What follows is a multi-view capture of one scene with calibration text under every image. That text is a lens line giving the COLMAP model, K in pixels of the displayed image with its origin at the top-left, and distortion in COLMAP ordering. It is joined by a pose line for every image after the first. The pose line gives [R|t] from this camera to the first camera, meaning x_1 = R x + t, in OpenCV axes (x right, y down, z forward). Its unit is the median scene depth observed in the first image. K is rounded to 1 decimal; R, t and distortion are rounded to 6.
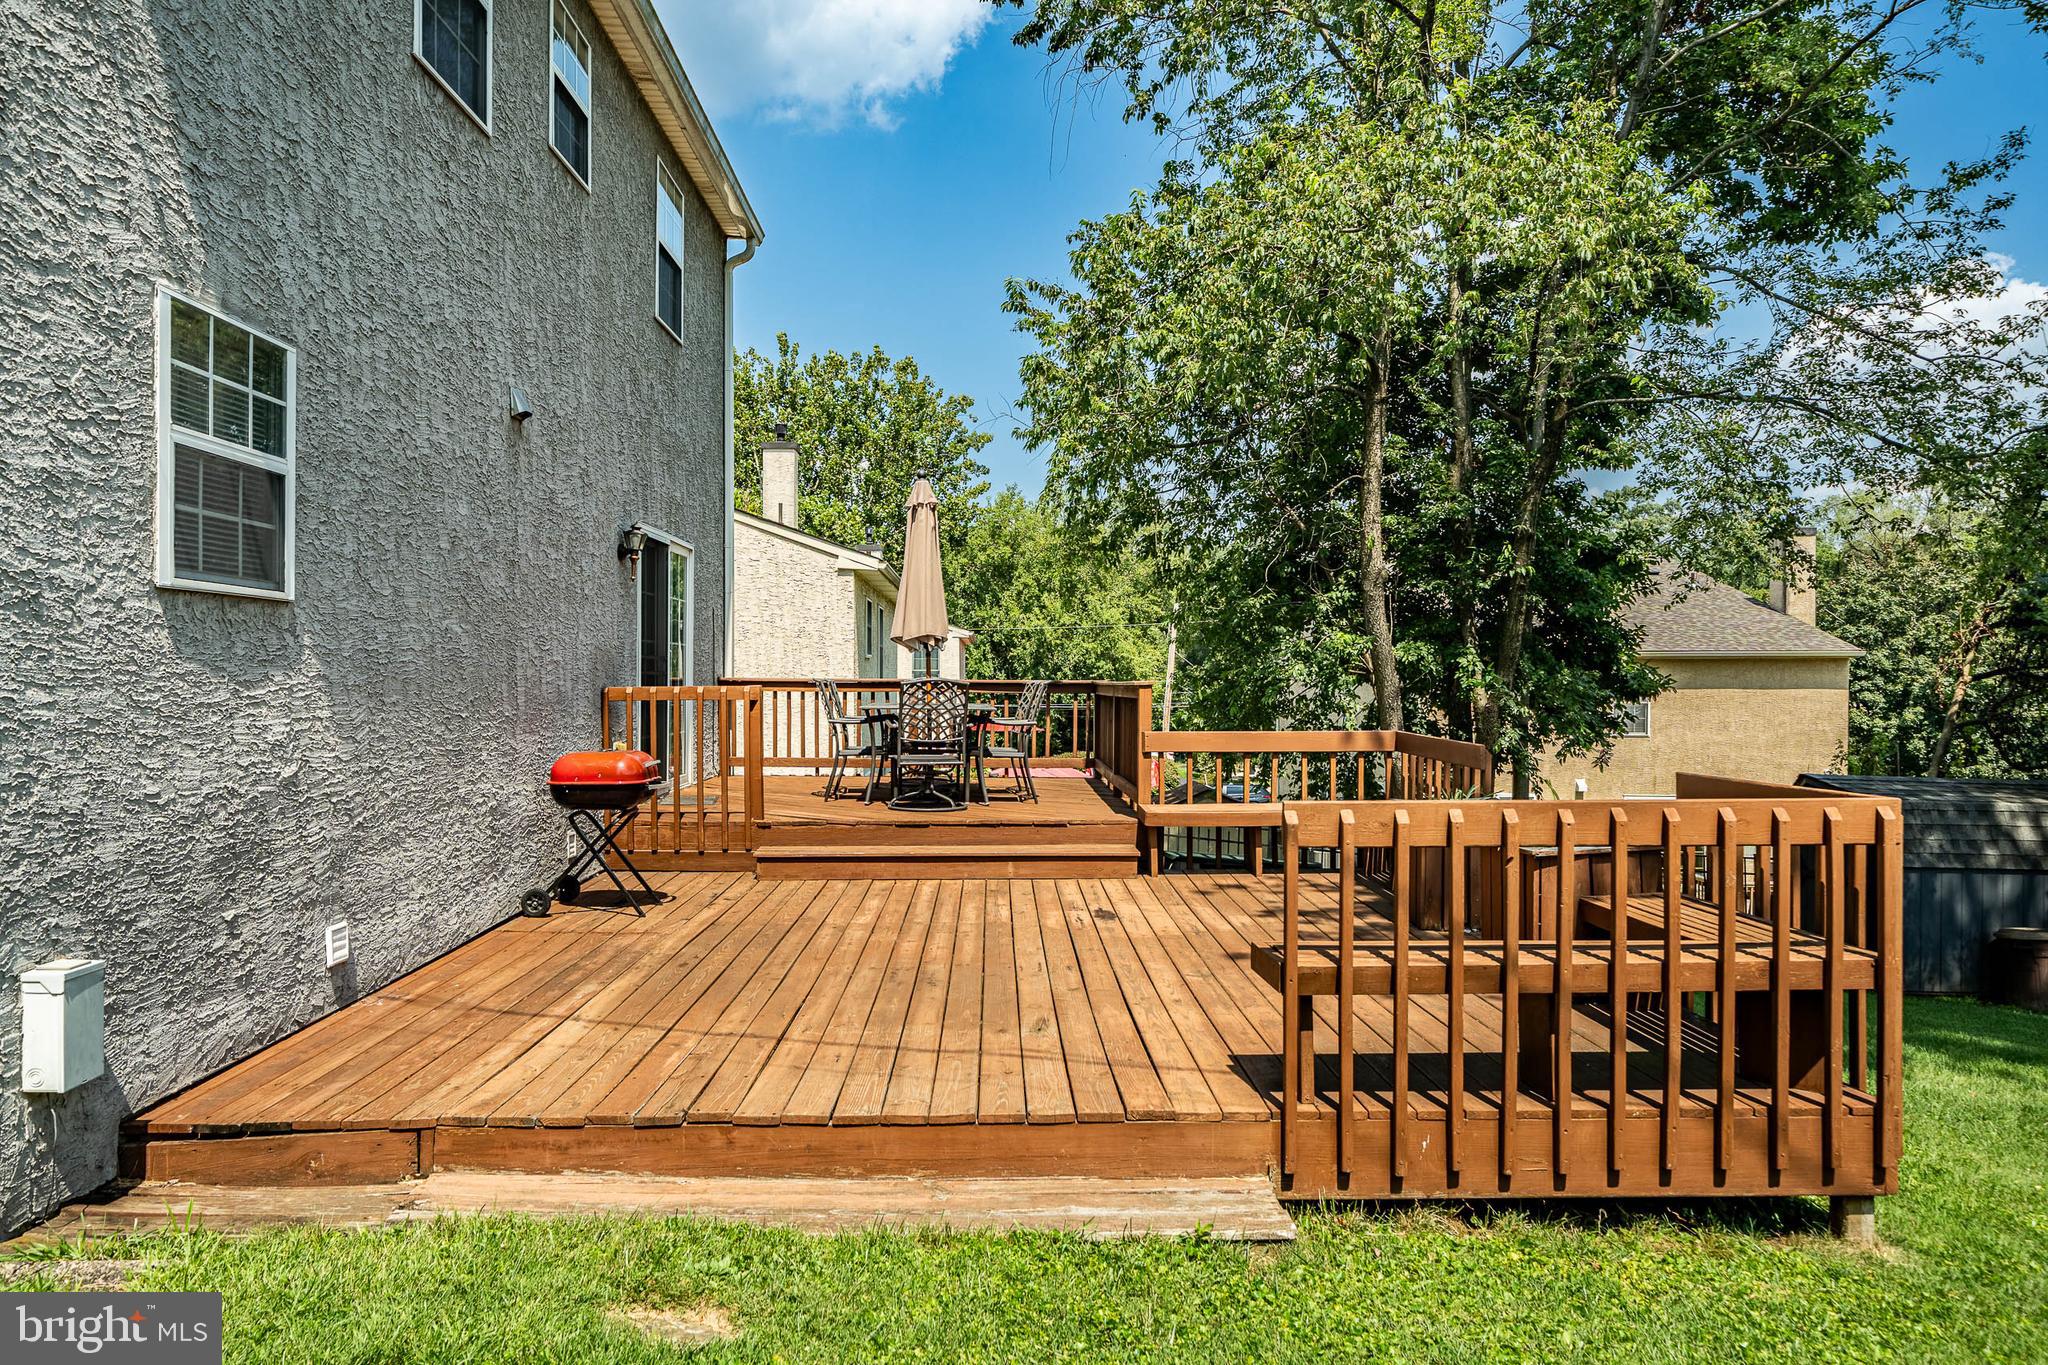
lens RADIAL K [[1305.4, 0, 1016.7], [0, 1305.4, 687.9], [0, 0, 1]] dist [0.007194, -0.004131]
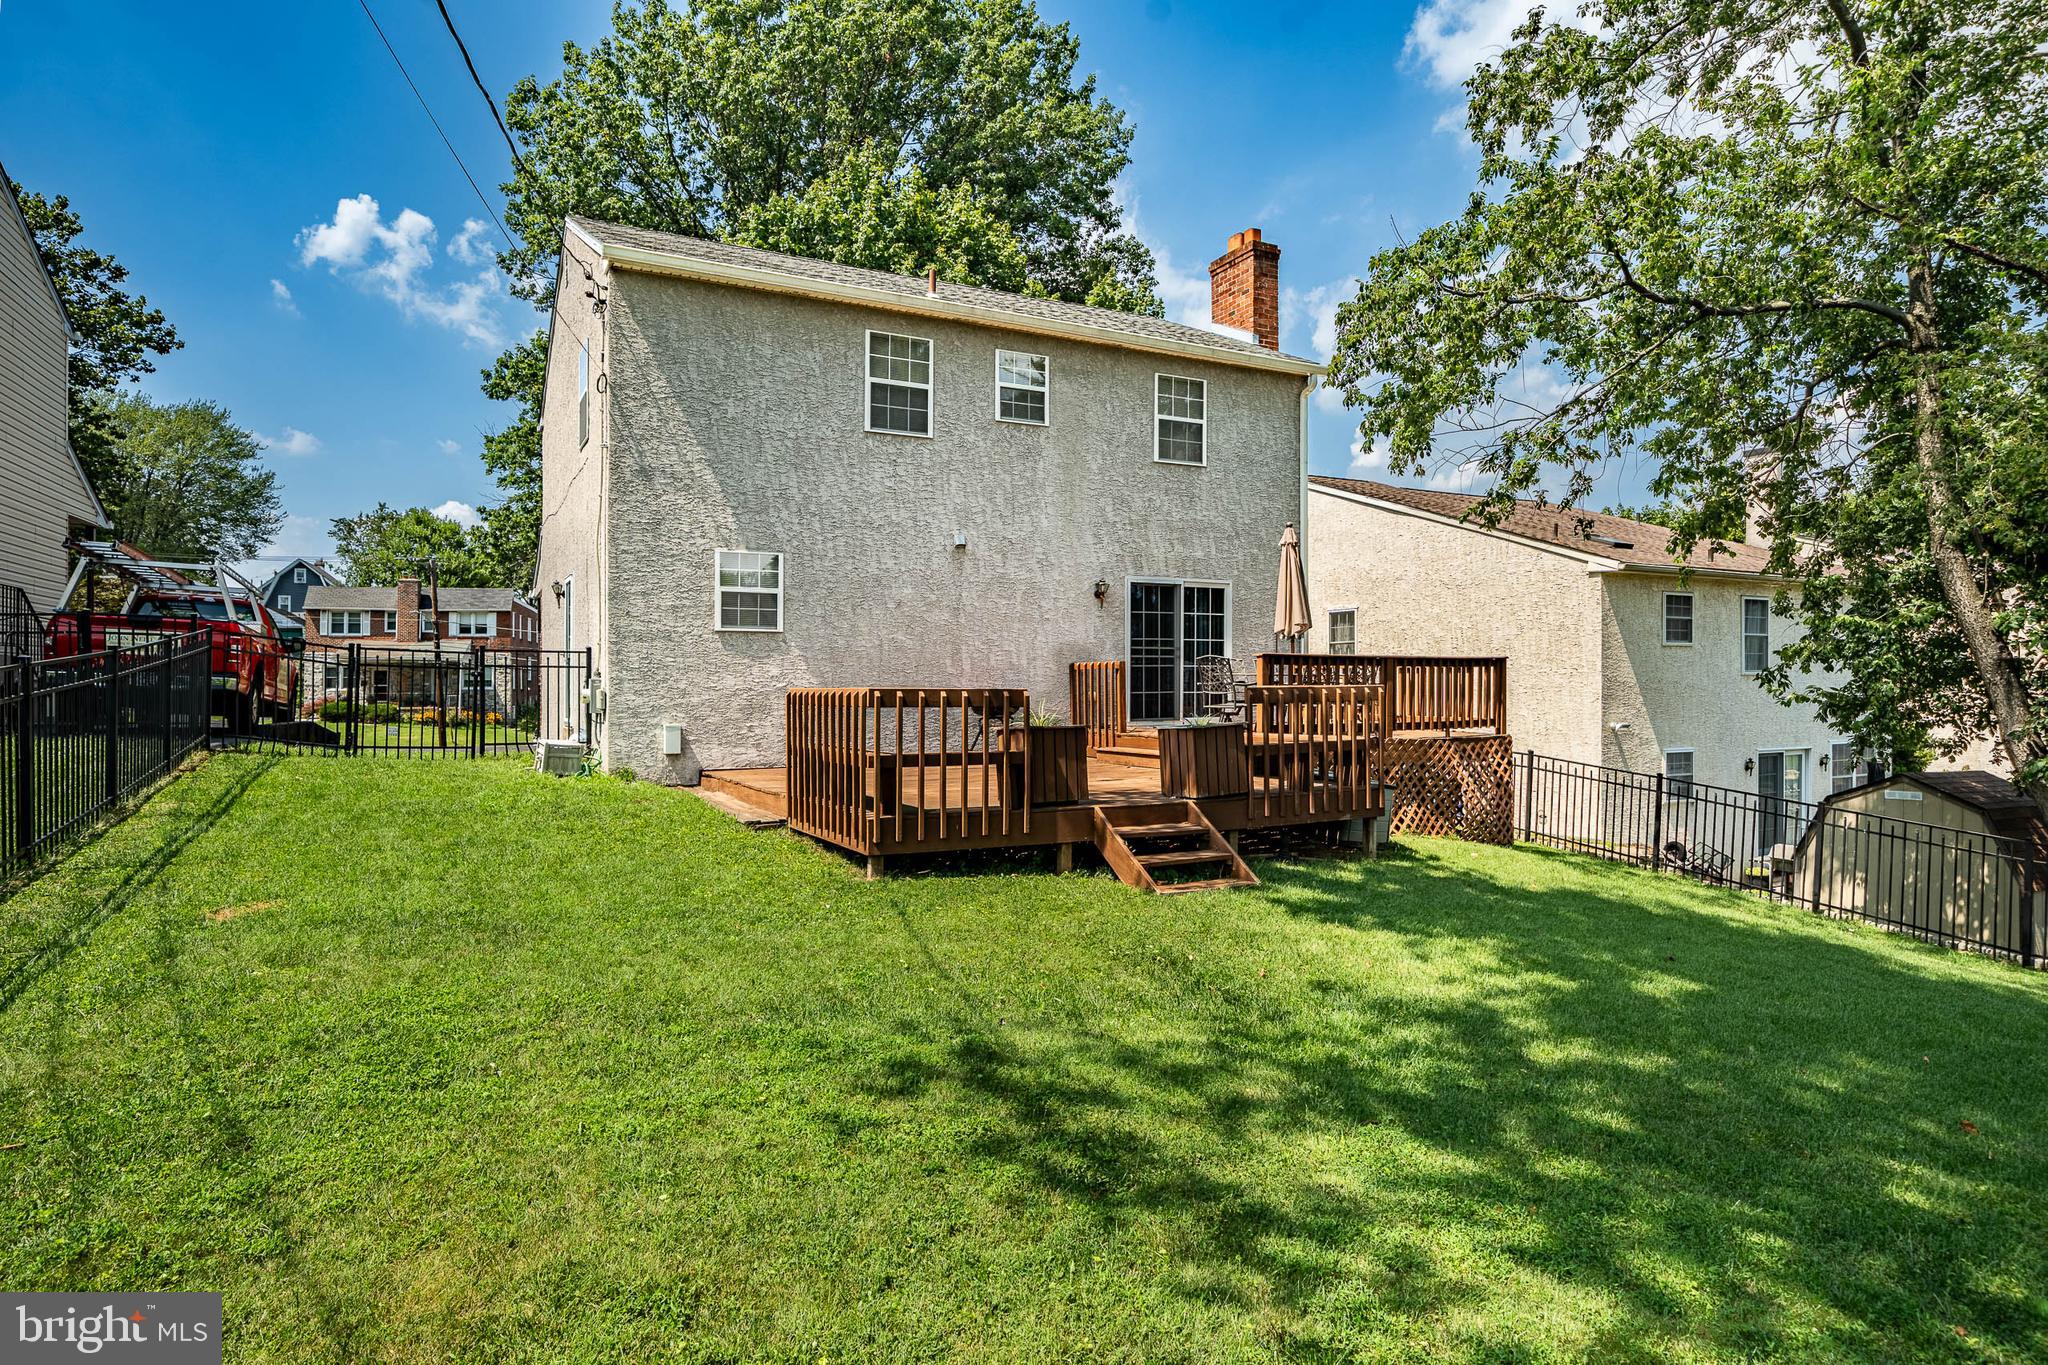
lens RADIAL K [[1106.6, 0, 1027.2], [0, 1106.6, 679.1], [0, 0, 1]] dist [-0.001373, -0.000025]
pose [[0.433660, 0.002269, -0.901074, 0.839068], [-0.007467, 0.999972, -0.001076, 0.018414], [0.901045, 0.007195, 0.433665, 0.142037]]
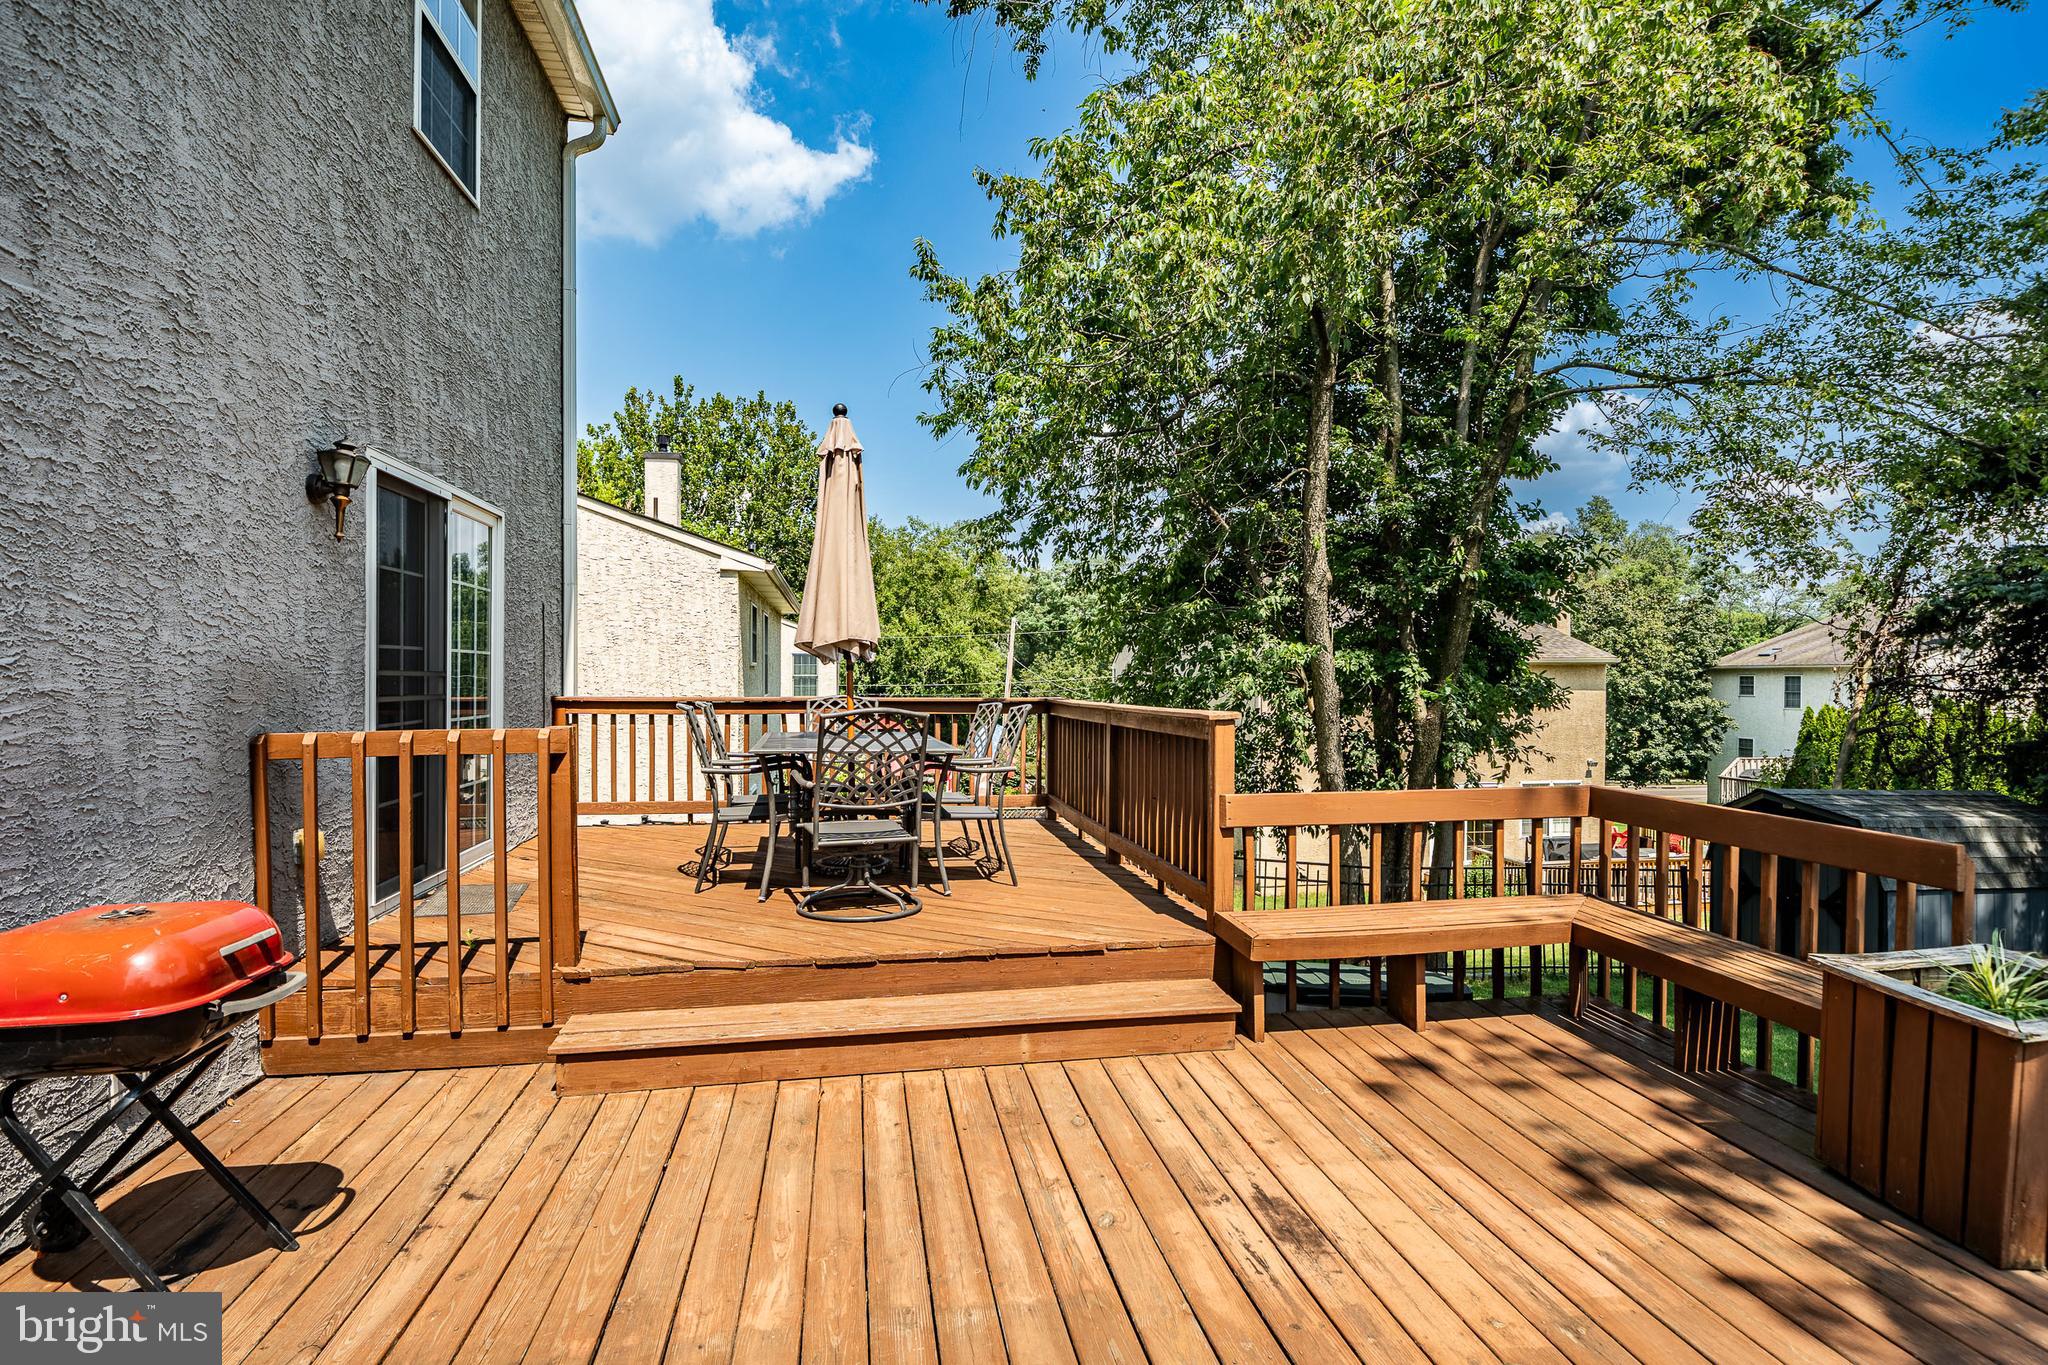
lens RADIAL K [[1028.2, 0, 1018.0], [0, 1028.2, 680.0], [0, 0, 1]] dist [-0.011805, 0.002546]
pose [[0.989824, -0.002980, 0.142268, -0.049473], [0.003815, 0.999977, -0.005599, -0.013363], [-0.142248, 0.006085, 0.989812, 0.385649]]
